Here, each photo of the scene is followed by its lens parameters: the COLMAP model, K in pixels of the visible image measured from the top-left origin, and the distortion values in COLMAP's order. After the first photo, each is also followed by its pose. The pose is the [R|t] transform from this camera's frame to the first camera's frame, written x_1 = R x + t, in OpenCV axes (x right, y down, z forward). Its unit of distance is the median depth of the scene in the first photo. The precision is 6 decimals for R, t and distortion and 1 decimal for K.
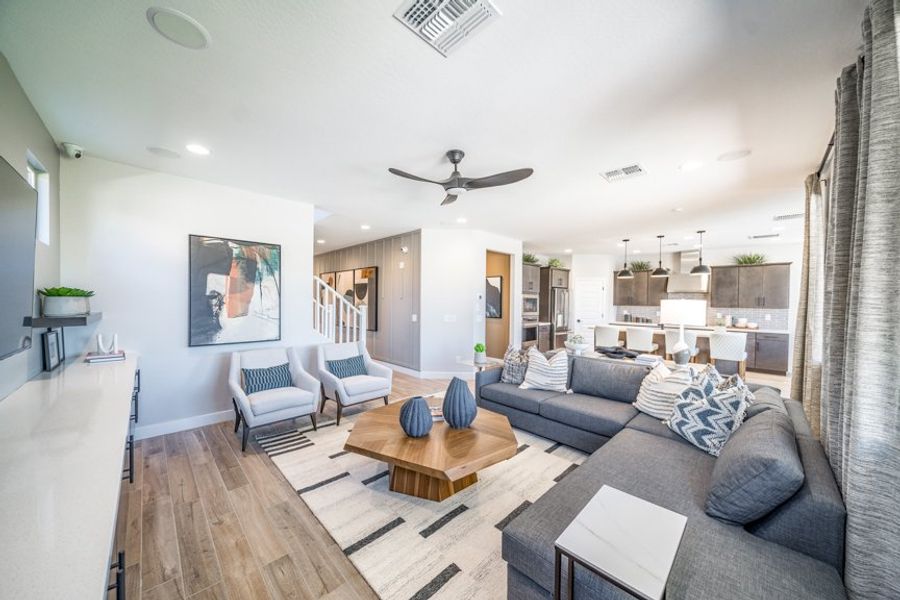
lens RADIAL K [[314.5, 0, 449.6], [0, 314.5, 304.6], [0, 0, 1]] dist [0.000129, 0.000023]
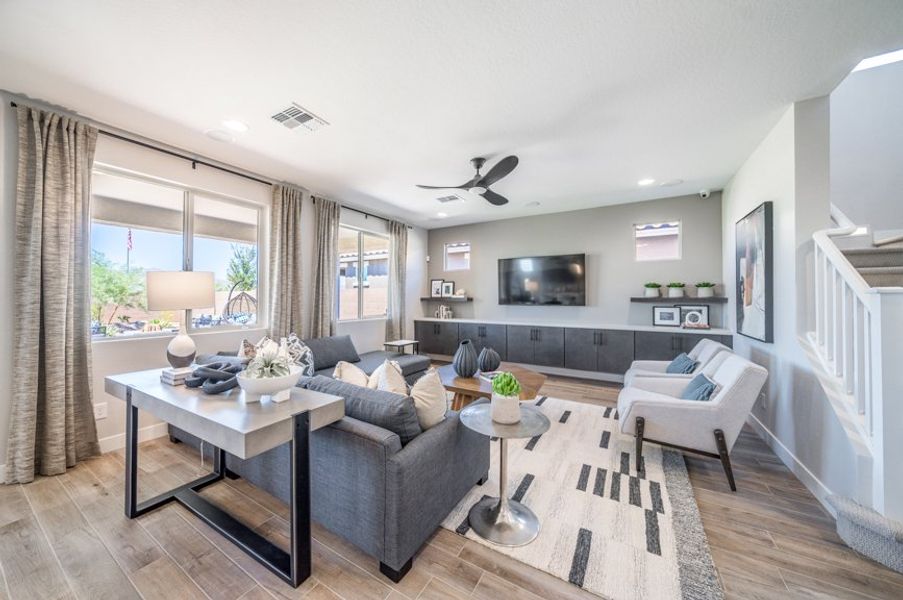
lens RADIAL K [[315.8, 0, 450.9], [0, 315.8, 290.8], [0, 0, 1]] dist [-0.000209, -0.000018]
pose [[-0.966823, -0.015718, -0.254962, 0.319214], [-0.014888, 0.999876, -0.005186, 0.016121], [0.255012, -0.001218, -0.966937, 1.637967]]
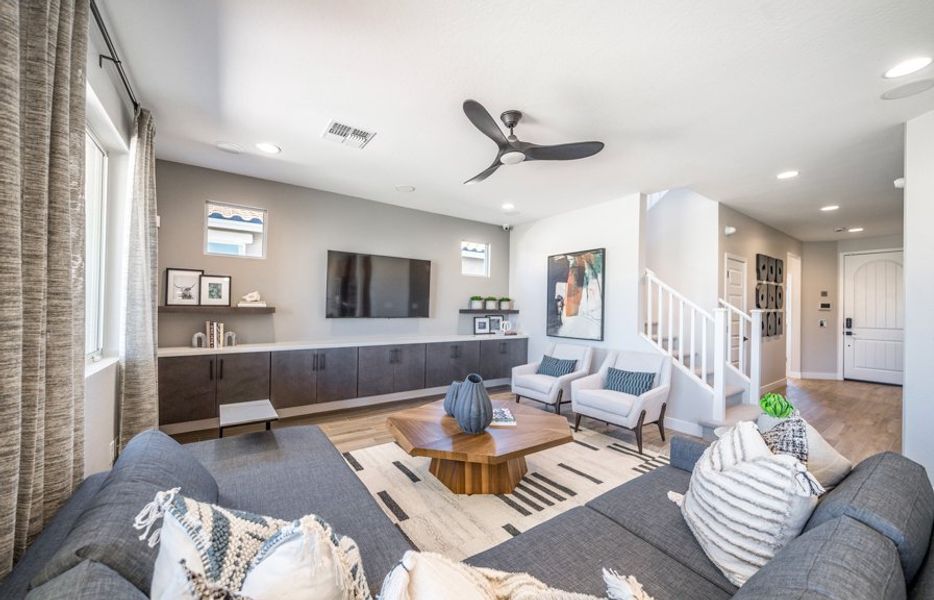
lens RADIAL K [[336.5, 0, 437.6], [0, 336.5, 303.7], [0, 0, 1]] dist [0.000549, 0.000020]
pose [[-0.198729, -0.026342, -0.979700, 0.707769], [-0.033980, 0.999223, -0.019974, 0.035395], [0.979465, 0.029320, -0.199470, 0.770550]]
